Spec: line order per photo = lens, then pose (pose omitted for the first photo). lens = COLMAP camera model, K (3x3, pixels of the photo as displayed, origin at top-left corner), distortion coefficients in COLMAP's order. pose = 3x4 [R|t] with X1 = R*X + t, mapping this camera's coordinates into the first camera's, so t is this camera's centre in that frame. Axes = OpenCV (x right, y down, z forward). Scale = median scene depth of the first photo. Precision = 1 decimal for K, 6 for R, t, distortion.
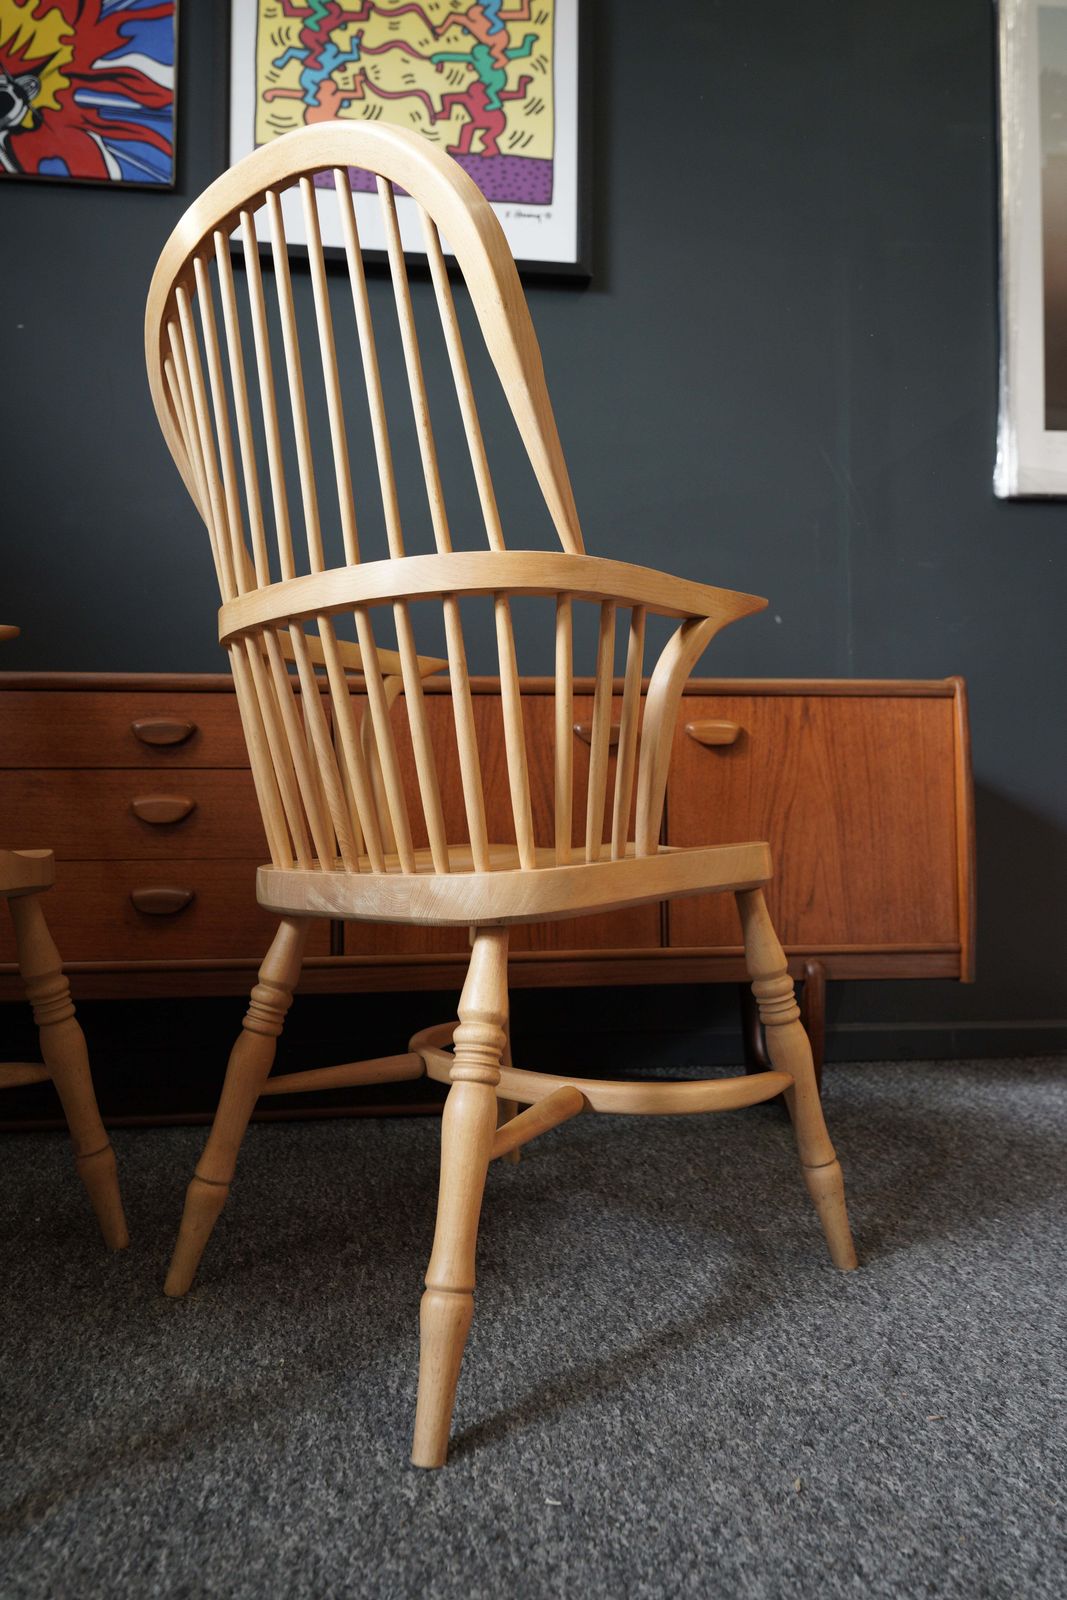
lens RADIAL K [[1035.4, 0, 536.7], [0, 1035.4, 796.5], [0, 0, 1]] dist [0.021210, -0.001946]
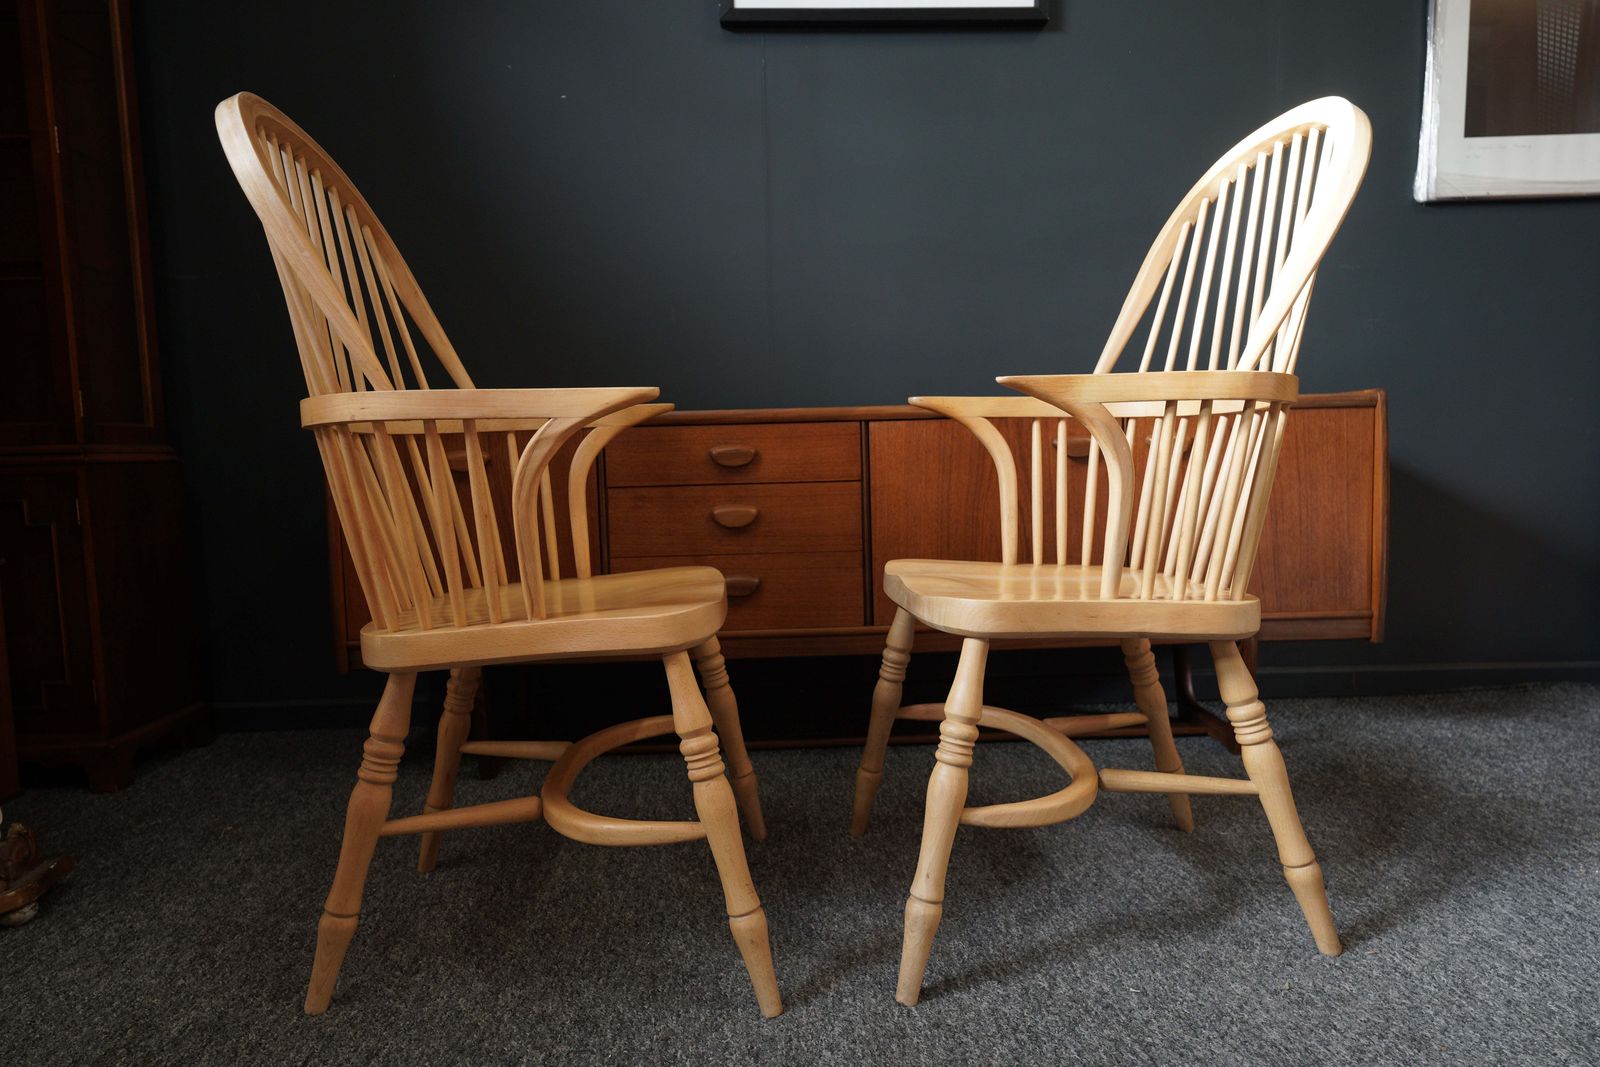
lens RADIAL K [[1035.4, 0, 802.9], [0, 1035.4, 535.6], [0, 0, 1]] dist [0.021210, -0.001946]
pose [[0.996626, -0.012237, -0.081161, -0.262130], [0.021926, 0.992581, 0.119594, -0.177429], [0.079095, -0.120970, 0.989500, -0.419601]]
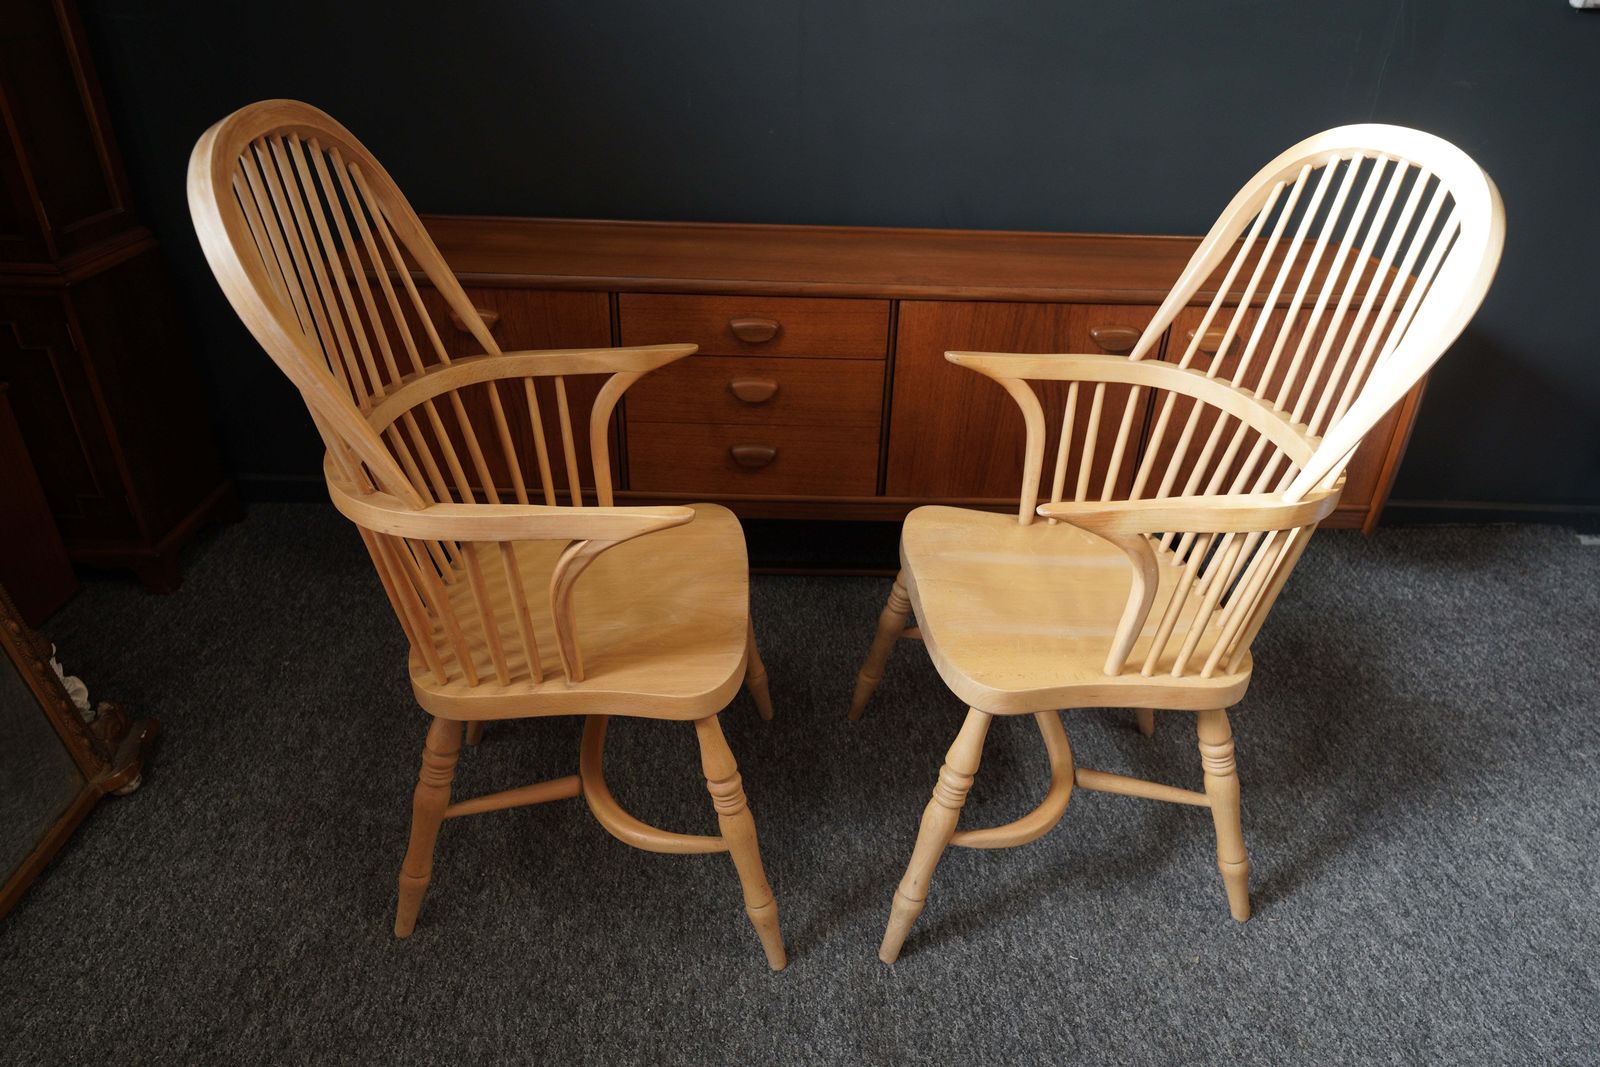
lens RADIAL K [[1035.4, 0, 802.7], [0, 1035.4, 534.0], [0, 0, 1]] dist [0.021210, -0.001946]
pose [[0.995177, 0.077542, -0.060082, -0.323351], [-0.034920, 0.852407, 0.521712, -0.761541], [0.091669, -0.517098, 0.851003, -0.245660]]
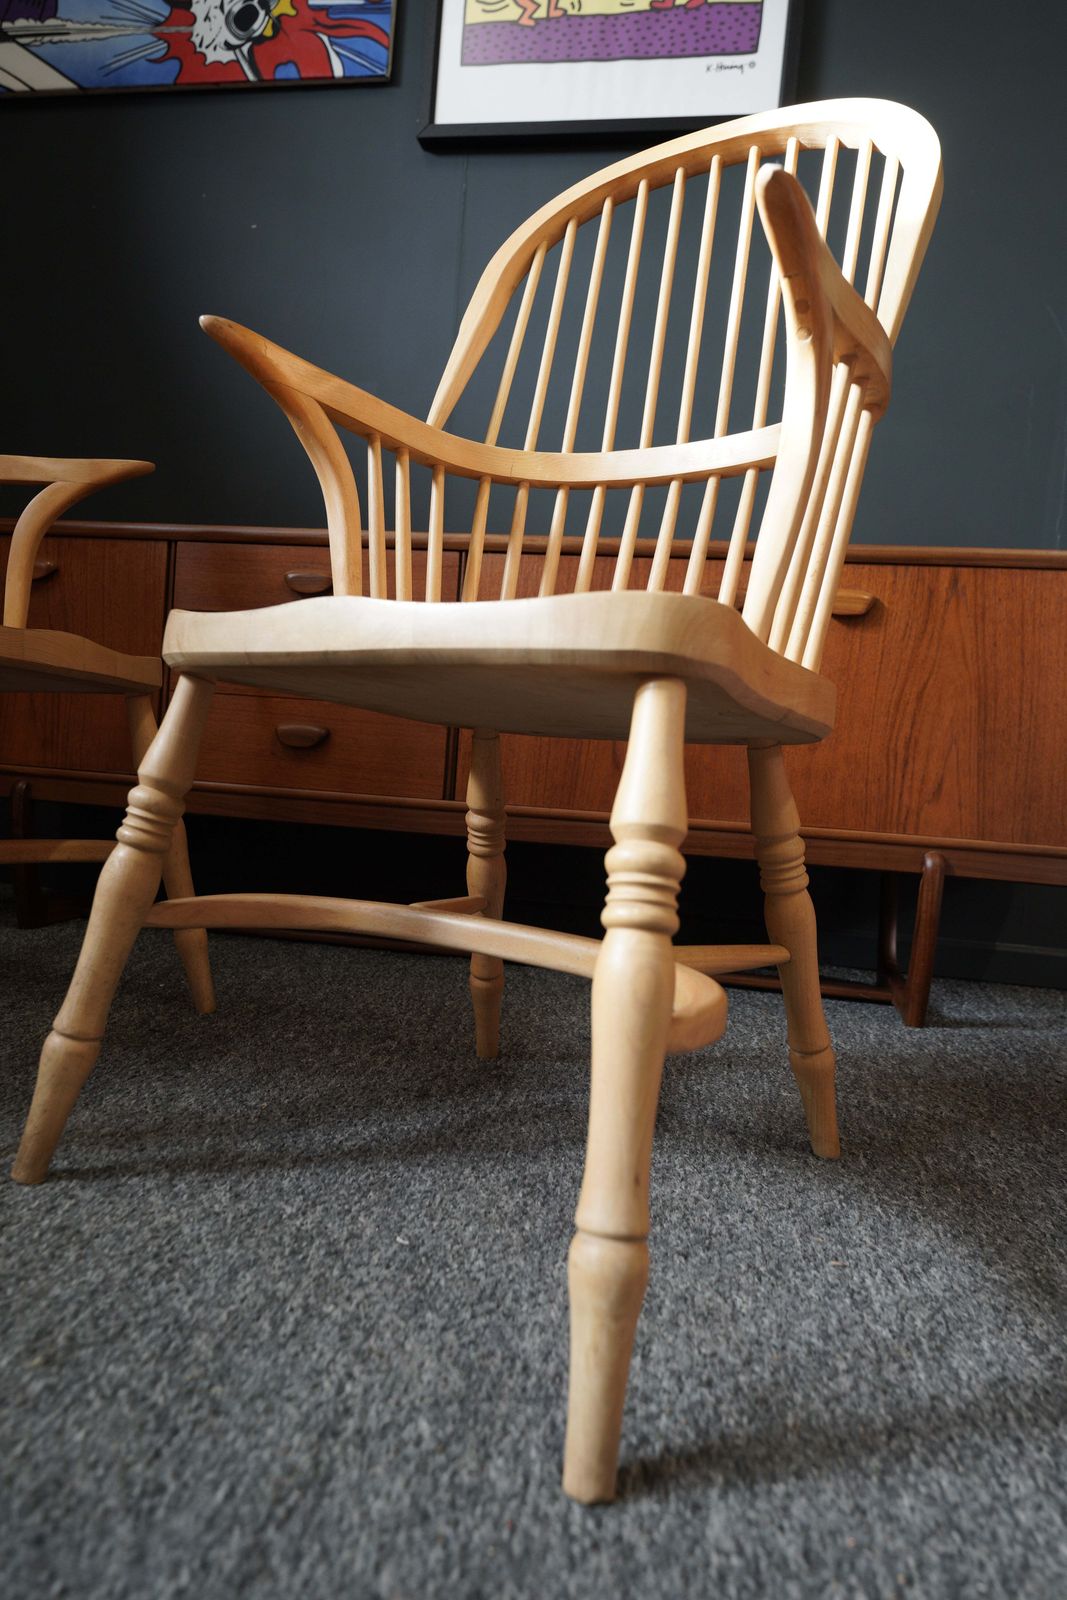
lens RADIAL K [[994.9, 0, 537.2], [0, 994.9, 795.6], [0, 0, 1]] dist [0.017892, -0.003851]
pose [[0.956880, 0.084562, -0.277904, 0.276716], [-0.066833, 0.995114, 0.072678, 0.106301], [0.282692, -0.050971, 0.957856, 0.072108]]
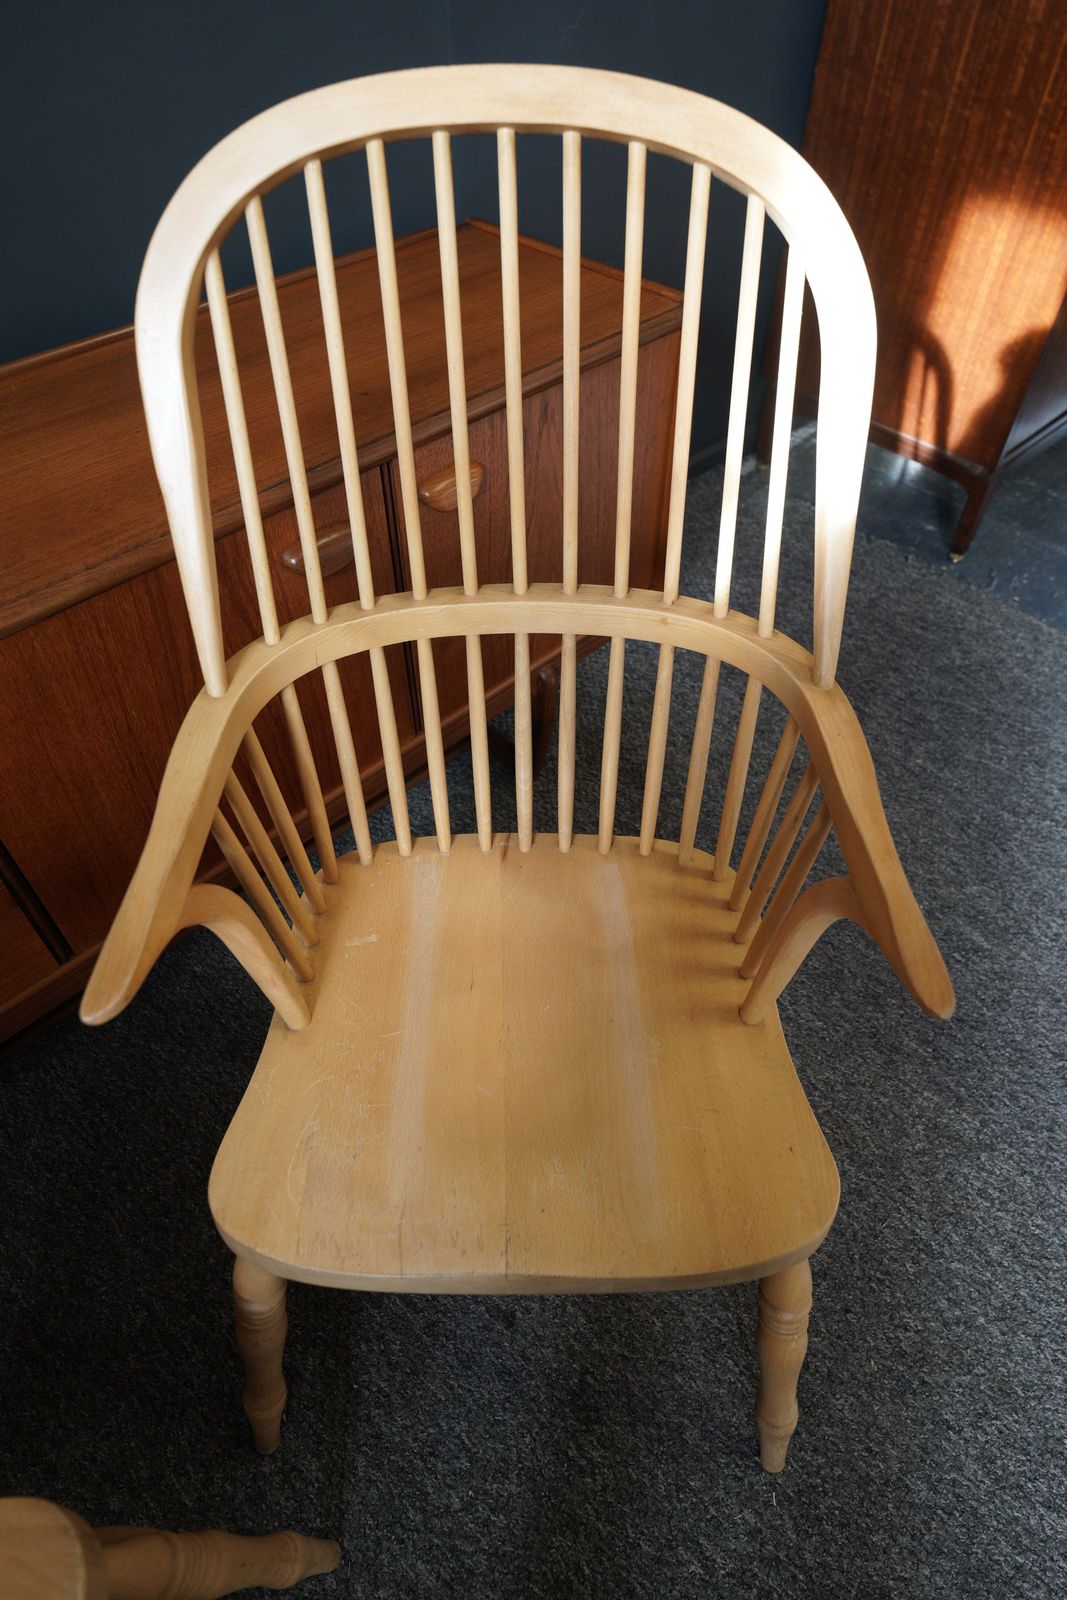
lens RADIAL K [[970.7, 0, 542.9], [0, 970.7, 799.2], [0, 0, 1]] dist [0.012077, -0.000379]
pose [[0.780636, -0.457003, 0.426329, -0.266955], [-0.035824, 0.648301, 0.760541, -0.704919], [-0.623959, -0.608978, 0.489715, 0.813322]]
